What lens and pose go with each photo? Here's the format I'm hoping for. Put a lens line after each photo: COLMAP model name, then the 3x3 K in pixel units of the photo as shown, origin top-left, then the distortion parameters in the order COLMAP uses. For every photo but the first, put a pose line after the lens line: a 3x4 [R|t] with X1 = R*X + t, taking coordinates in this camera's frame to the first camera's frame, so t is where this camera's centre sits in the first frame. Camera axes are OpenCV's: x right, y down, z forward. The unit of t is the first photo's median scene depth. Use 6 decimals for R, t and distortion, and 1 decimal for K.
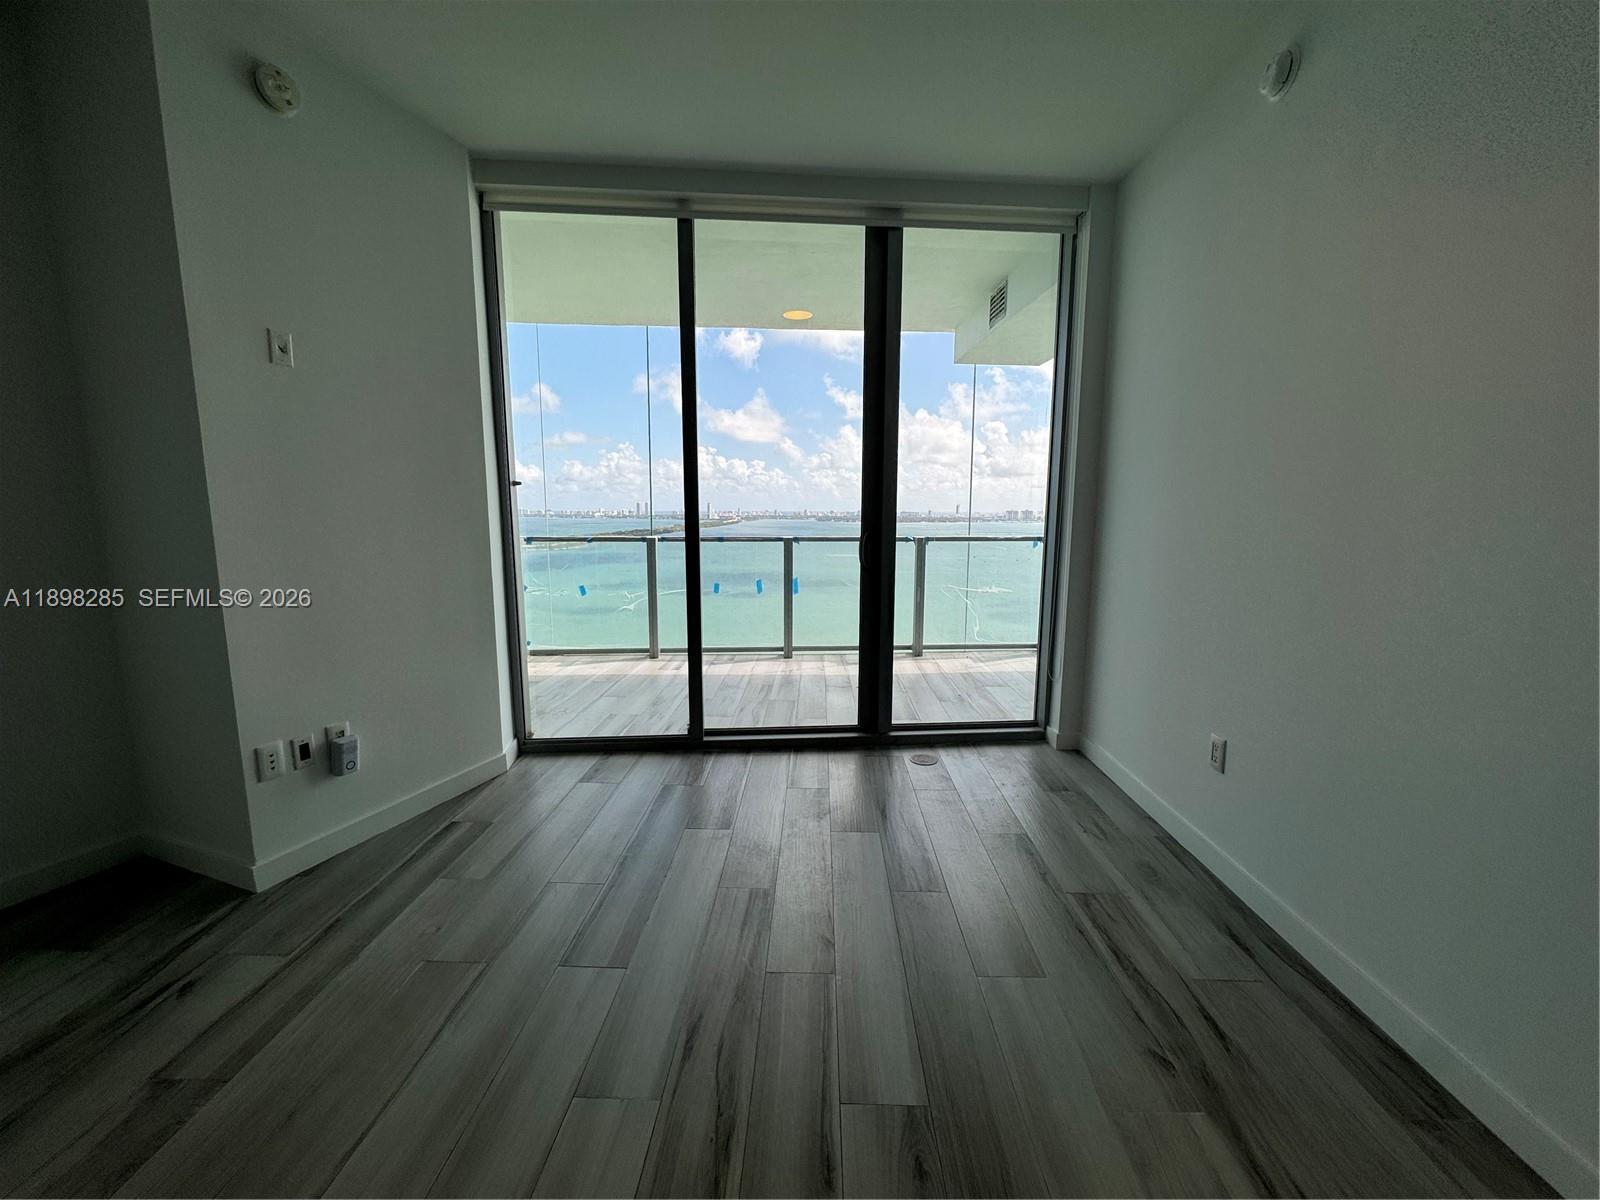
lens RADIAL K [[663.1, 0, 805.3], [0, 663.1, 560.7], [0, 0, 1]] dist [-0.000275, -0.000085]
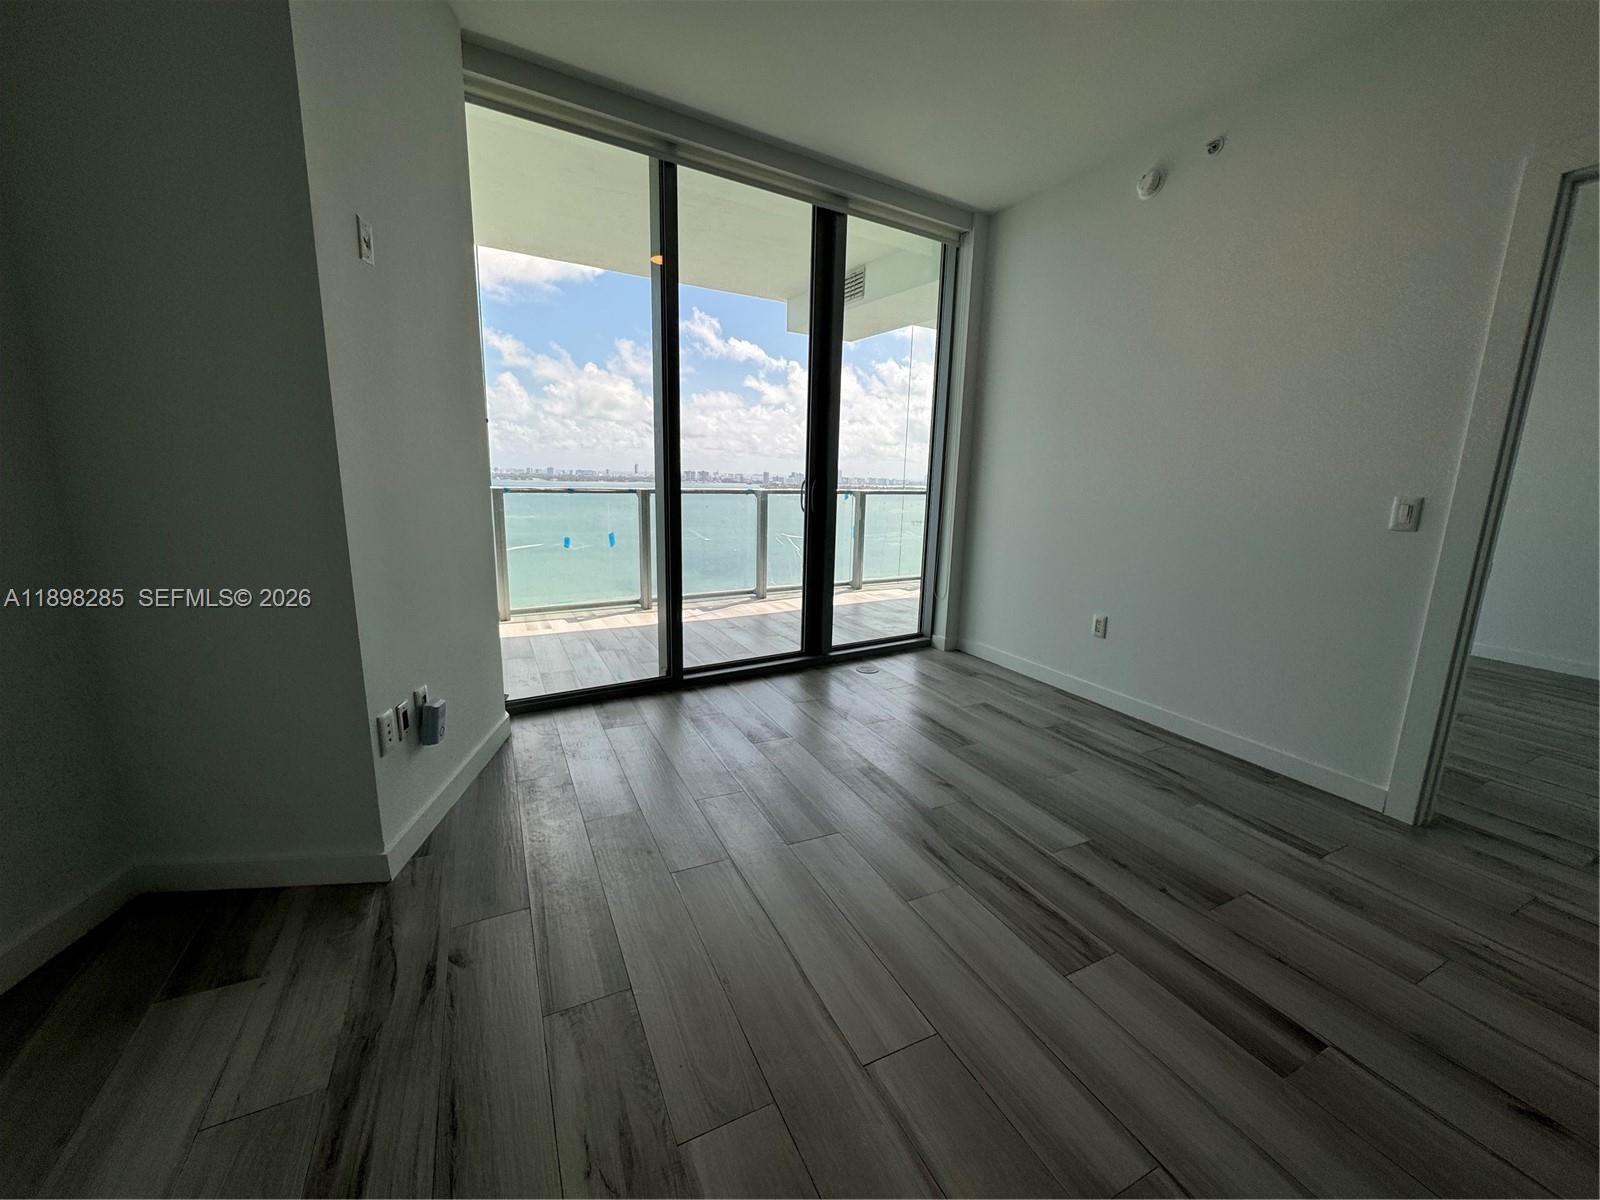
lens RADIAL K [[635.5, 0, 799.4], [0, 635.5, 599.8], [0, 0, 1]] dist [-0.000201, 0.000236]
pose [[0.885645, -0.073735, 0.458472, -0.457937], [0.015118, 0.991368, 0.130235, 0.008163], [-0.464118, -0.108411, 0.879114, 0.008159]]
